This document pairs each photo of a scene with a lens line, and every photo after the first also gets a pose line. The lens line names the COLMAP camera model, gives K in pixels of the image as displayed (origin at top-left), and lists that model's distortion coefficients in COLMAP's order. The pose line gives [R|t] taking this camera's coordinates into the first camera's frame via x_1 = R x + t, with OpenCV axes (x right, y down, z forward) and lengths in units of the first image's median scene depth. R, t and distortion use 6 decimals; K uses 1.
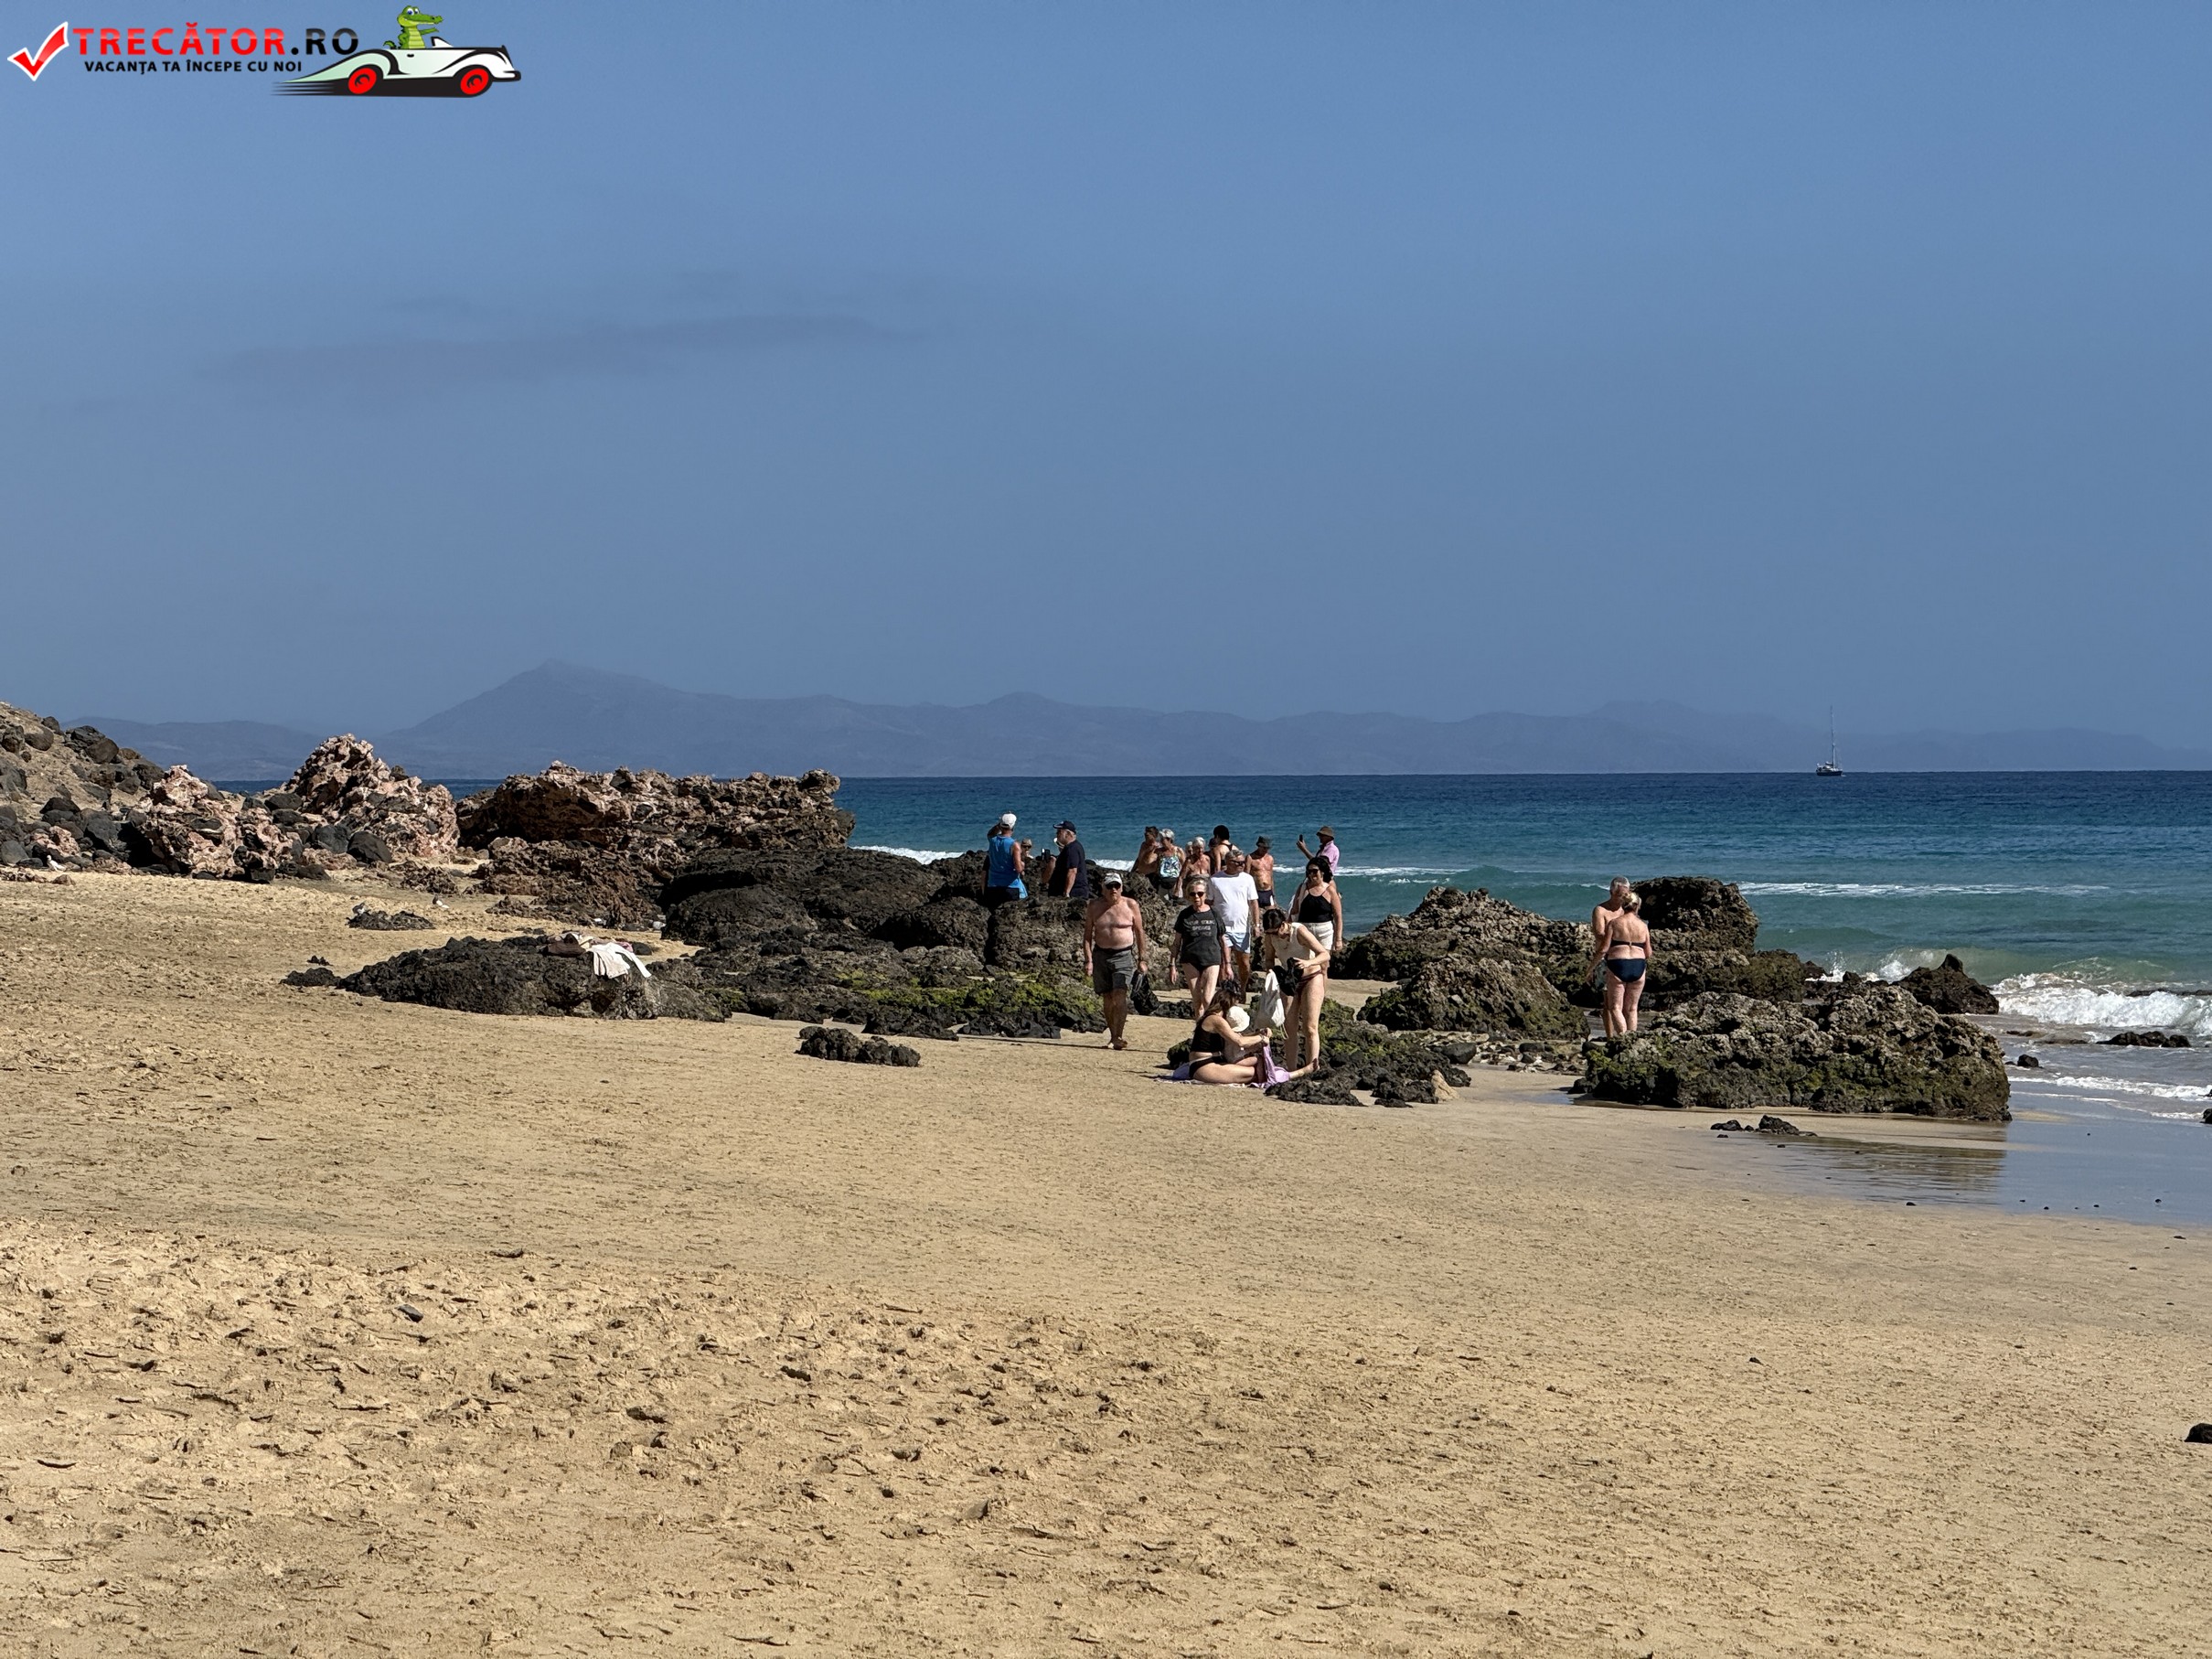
lens RADIAL K [[7809.9, 0, 1101.7], [0, 7809.9, 830.7], [0, 0, 1]] dist [0.158718, 0.000000]
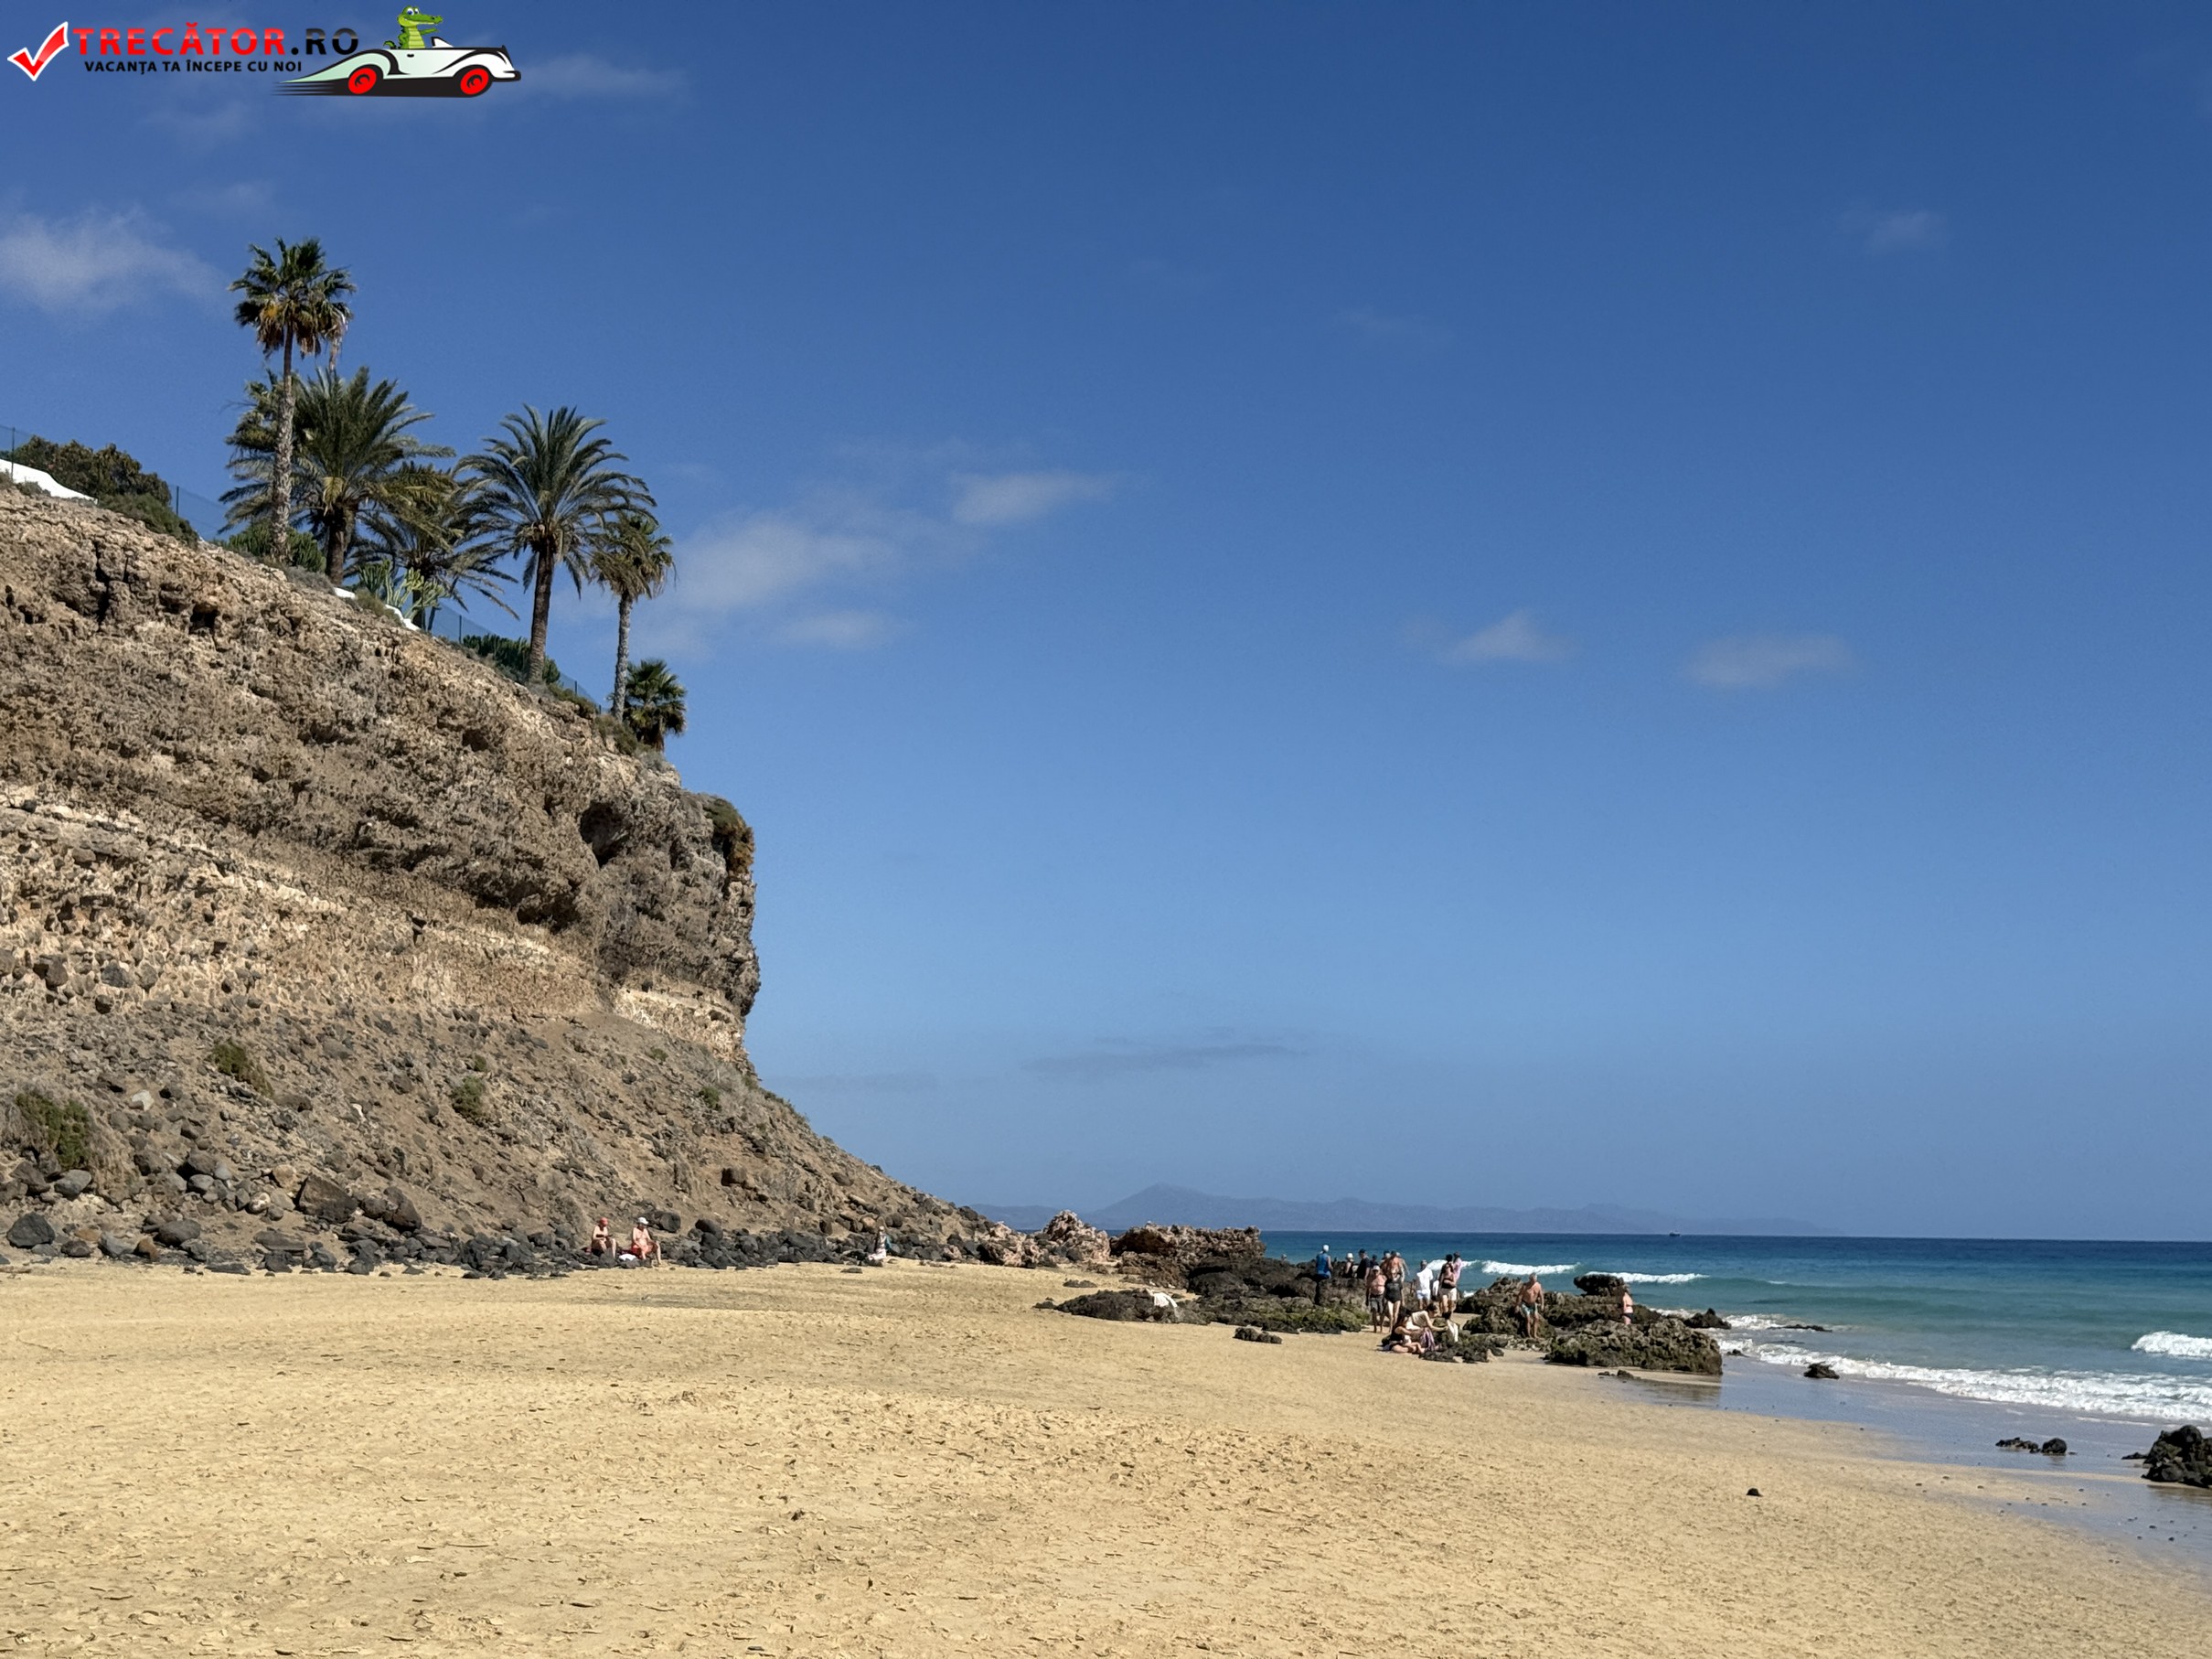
lens RADIAL K [[3103.4, 0, 1114.7], [0, 3103.4, 832.1], [0, 0, 1]] dist [0.127258, 0.000000]
pose [[0.996401, -0.000875, -0.084766, 0.008242], [-0.010475, 0.991011, -0.133368, 0.000925], [0.084121, 0.133776, 0.987435, -0.022743]]
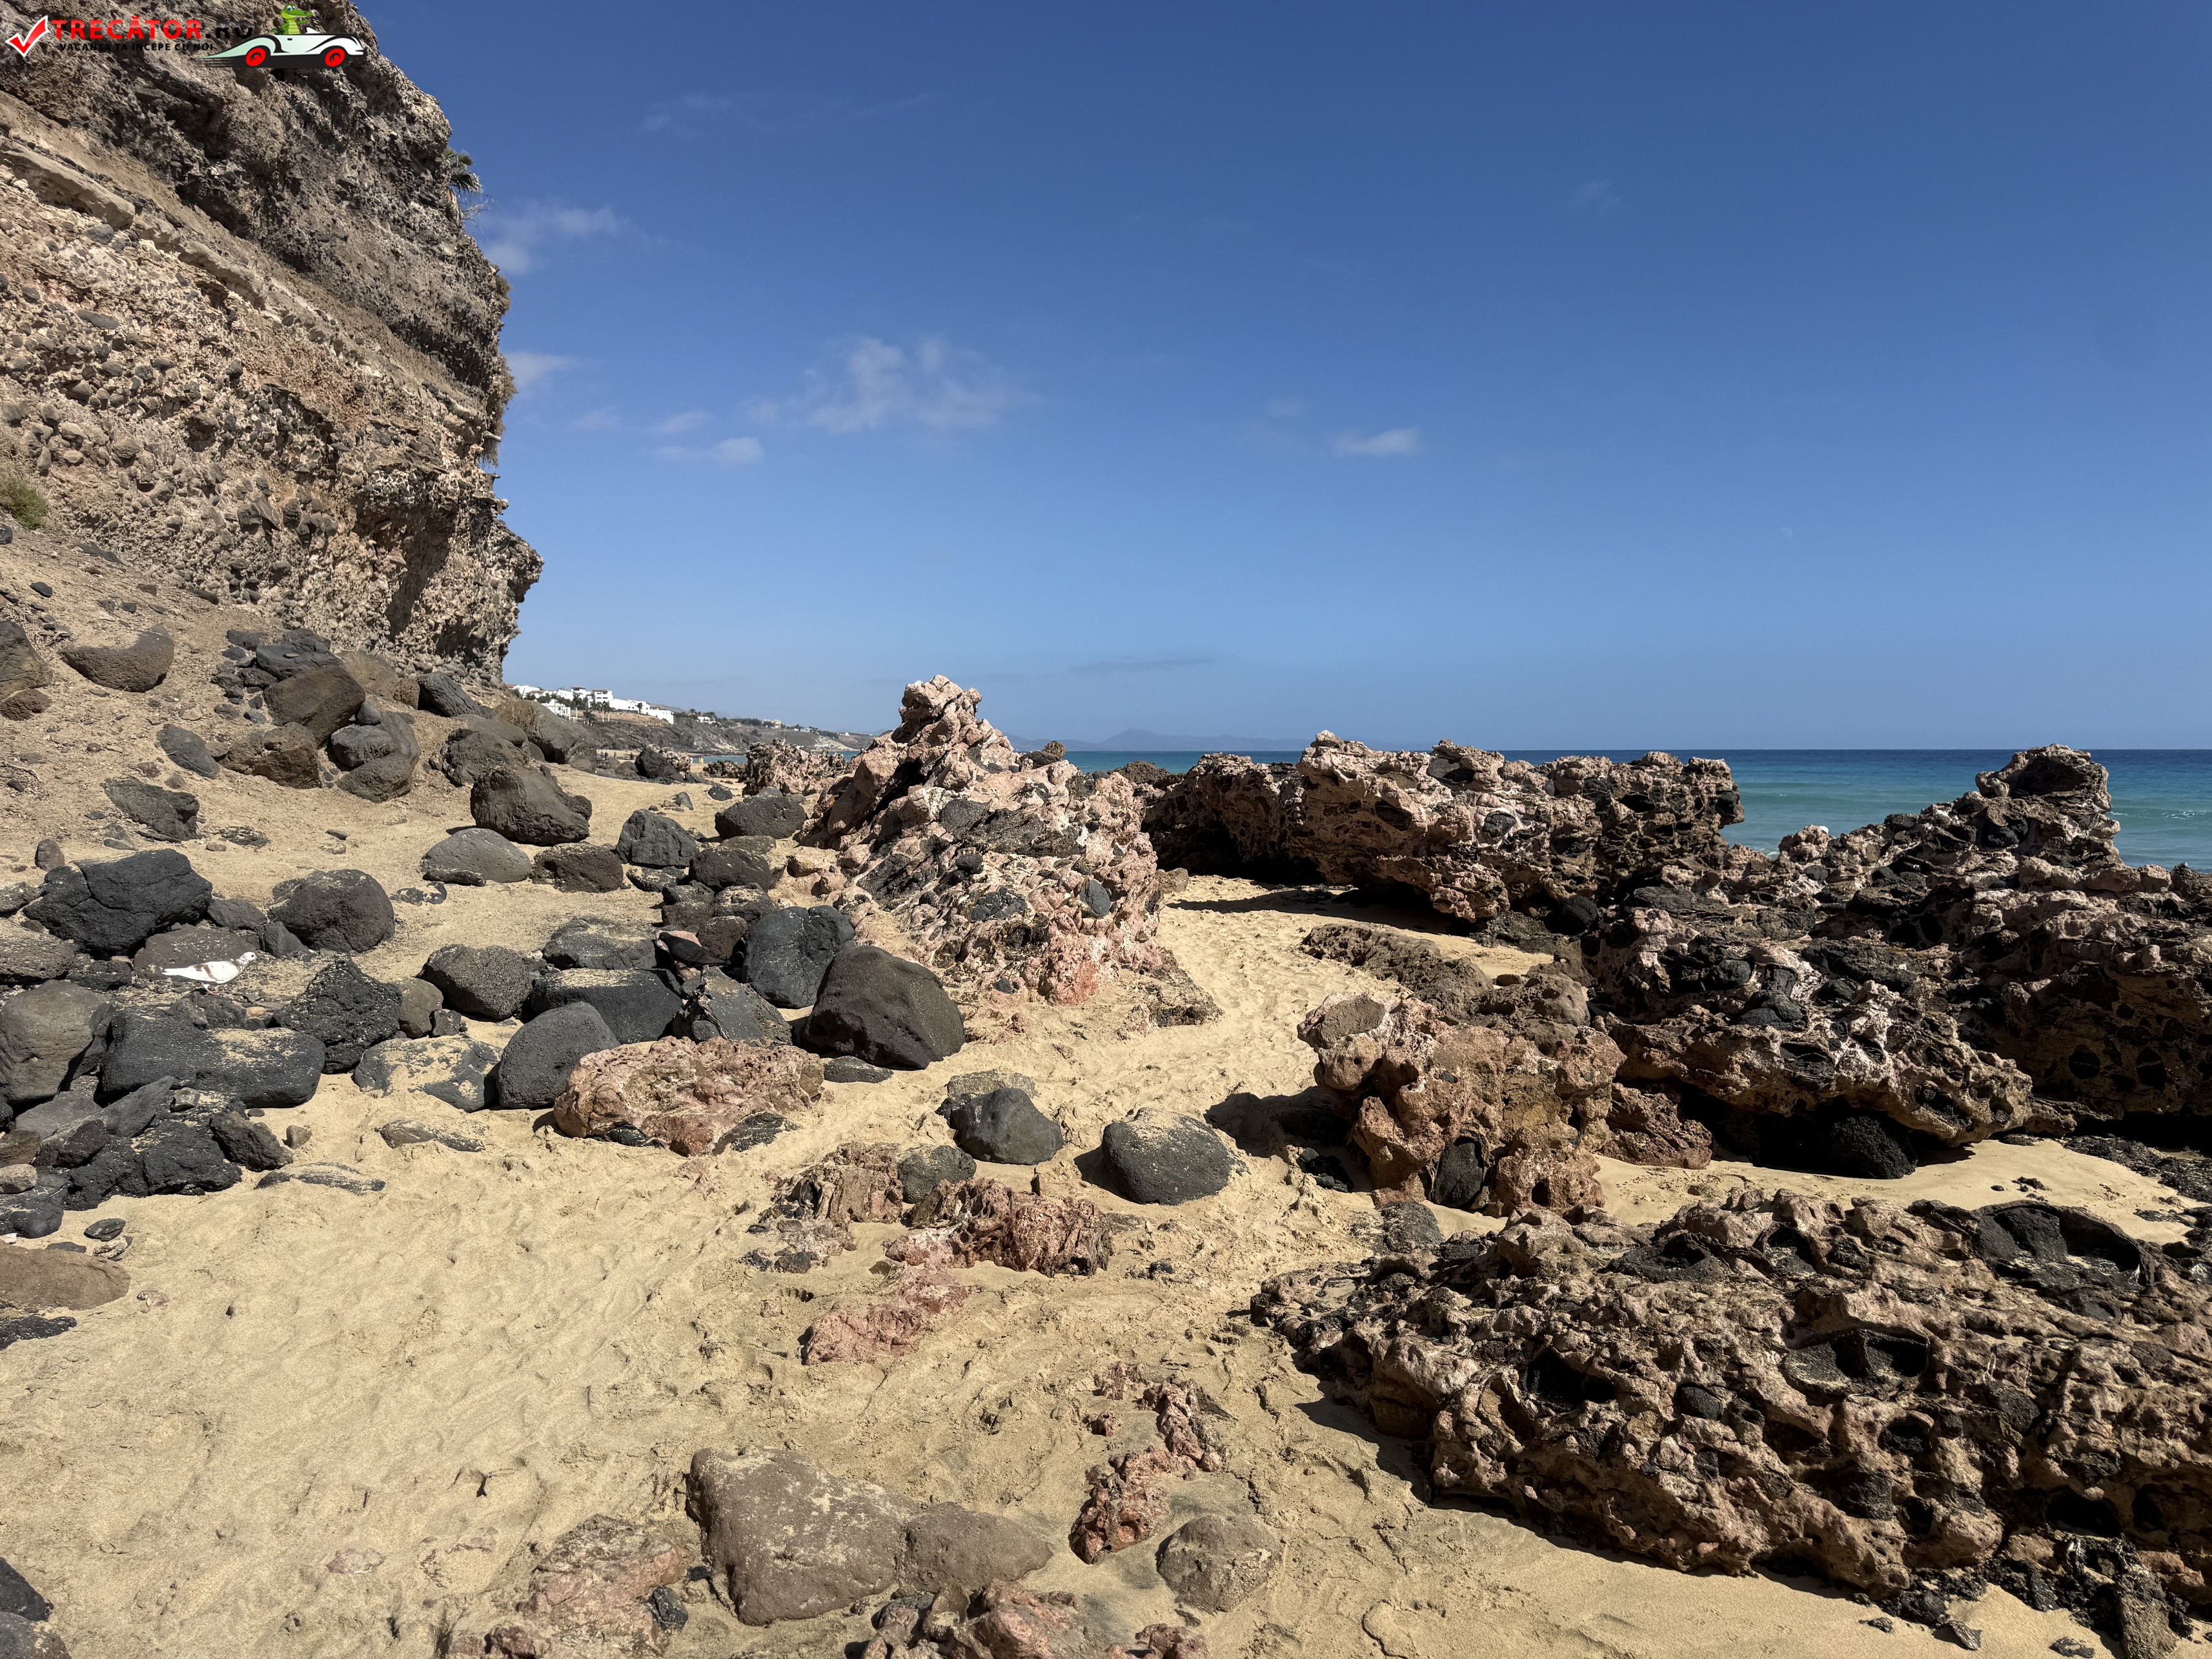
lens RADIAL K [[1531.1, 0, 1121.0], [0, 1531.1, 838.6], [0, 0, 1]] dist [0.087332, -0.042524]
pose [[0.996991, 0.006822, -0.077217, -0.085149], [-0.002942, 0.998732, 0.050251, -0.007529], [0.077462, -0.049873, 0.995747, 1.001307]]
